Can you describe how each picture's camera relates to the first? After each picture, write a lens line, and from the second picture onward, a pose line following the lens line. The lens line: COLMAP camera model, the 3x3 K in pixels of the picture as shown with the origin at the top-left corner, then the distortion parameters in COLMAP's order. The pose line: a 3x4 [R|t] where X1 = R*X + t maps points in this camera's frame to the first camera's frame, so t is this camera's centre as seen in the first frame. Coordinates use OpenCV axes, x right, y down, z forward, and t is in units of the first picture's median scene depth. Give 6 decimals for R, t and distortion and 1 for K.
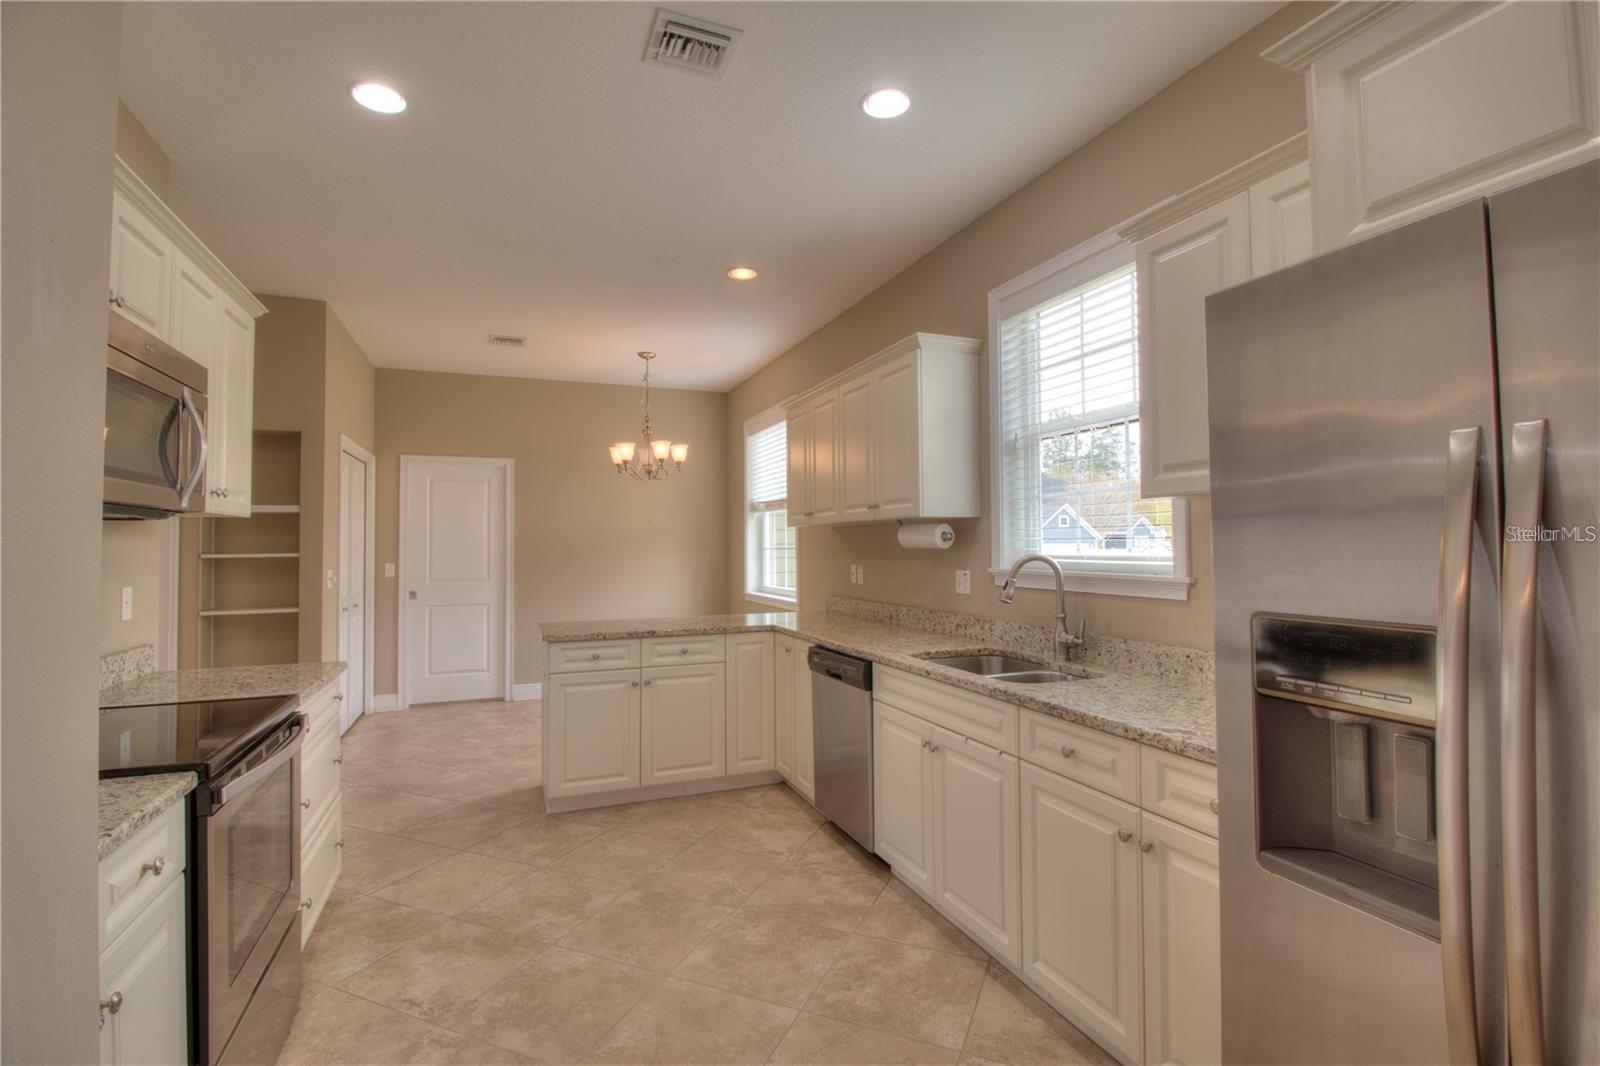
lens RADIAL K [[736.3, 0, 801.1], [0, 736.3, 516.5], [0, 0, 1]] dist [0.001512, -0.011326]
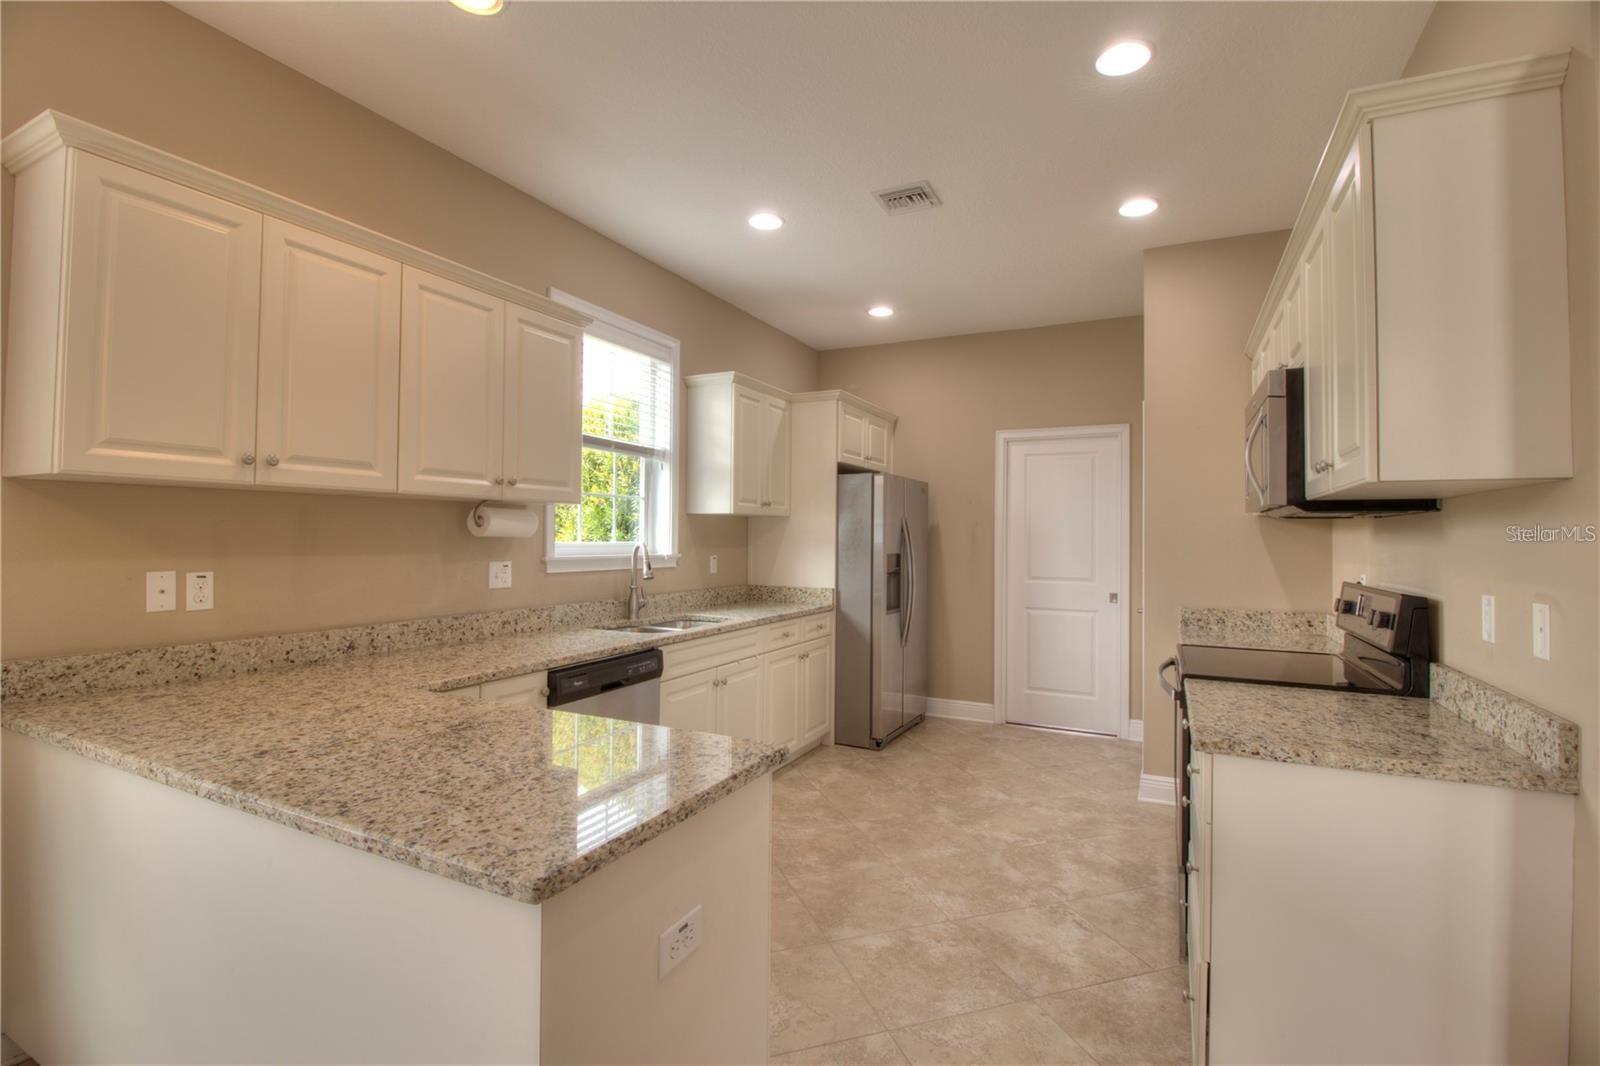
lens RADIAL K [[736.3, 0, 801.1], [0, 736.3, 516.5], [0, 0, 1]] dist [0.001512, -0.011326]
pose [[-0.663477, 0.022507, 0.747858, -0.926271], [-0.032969, 0.997697, -0.059275, 0.079593], [-0.747470, -0.063984, -0.661208, 1.765628]]
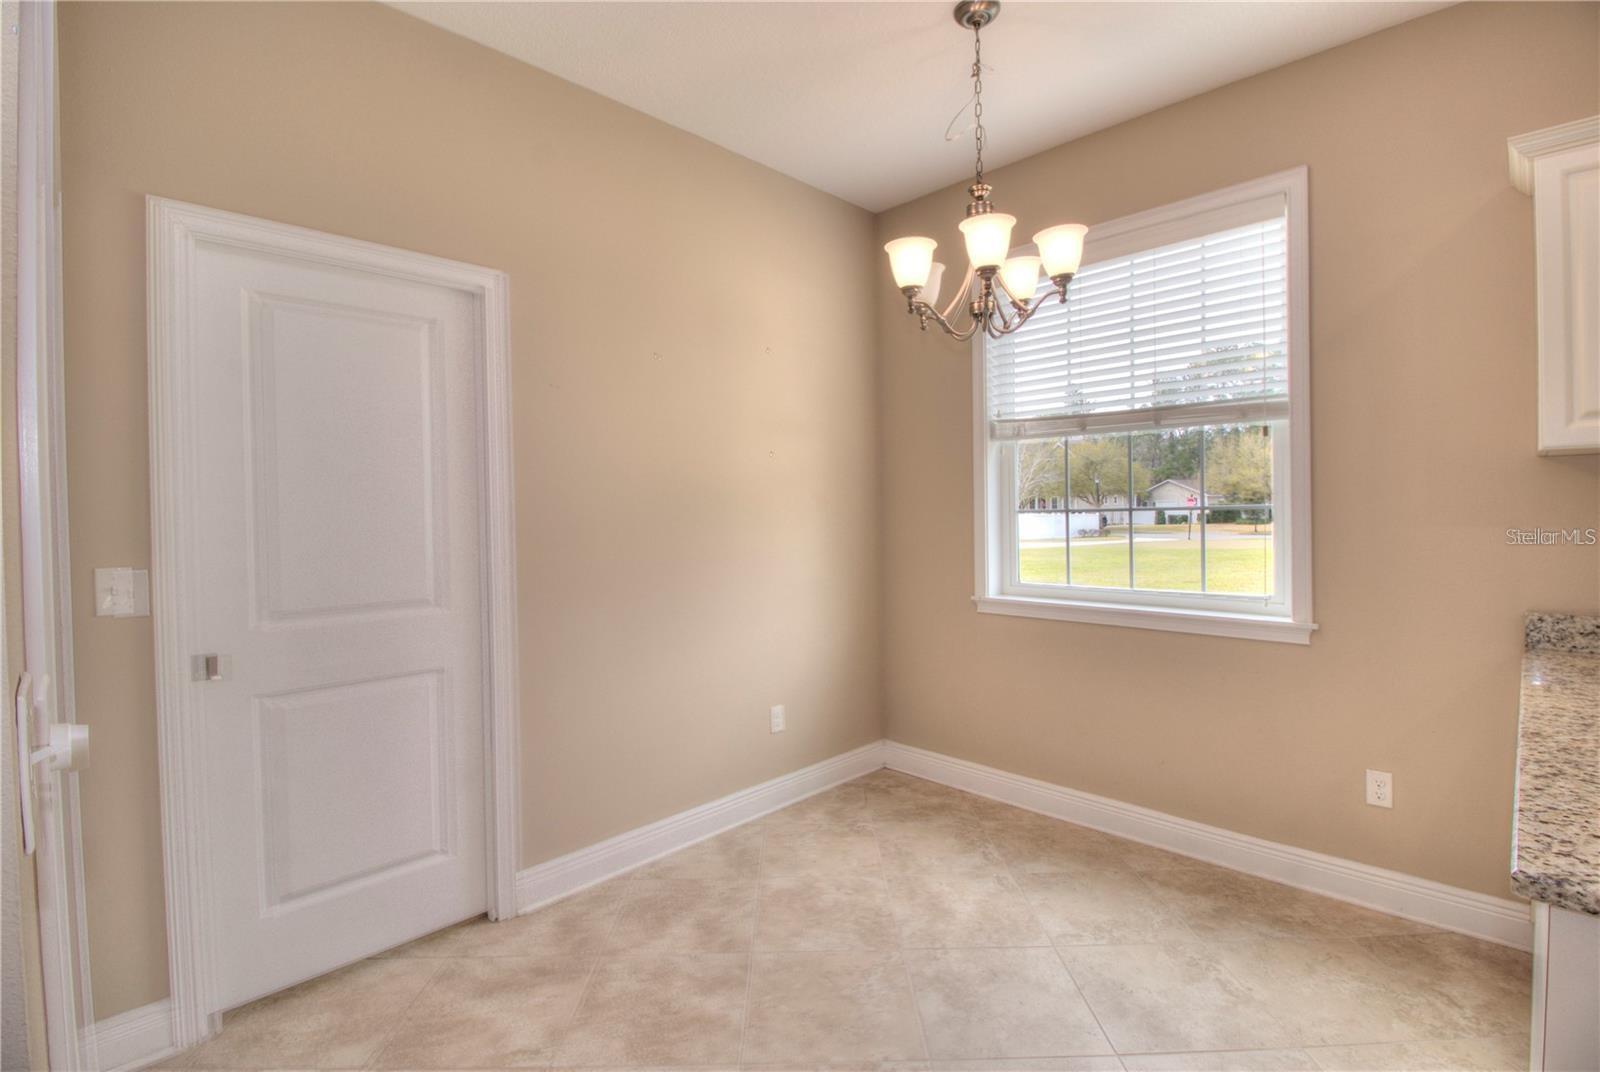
lens RADIAL K [[736.3, 0, 801.1], [0, 736.3, 519.5], [0, 0, 1]] dist [0.001512, -0.011326]
pose [[0.915516, -0.008042, 0.402201, -0.990574], [-0.009525, 0.999087, 0.041658, 0.071603], [-0.402168, -0.041969, 0.914603, 1.463043]]
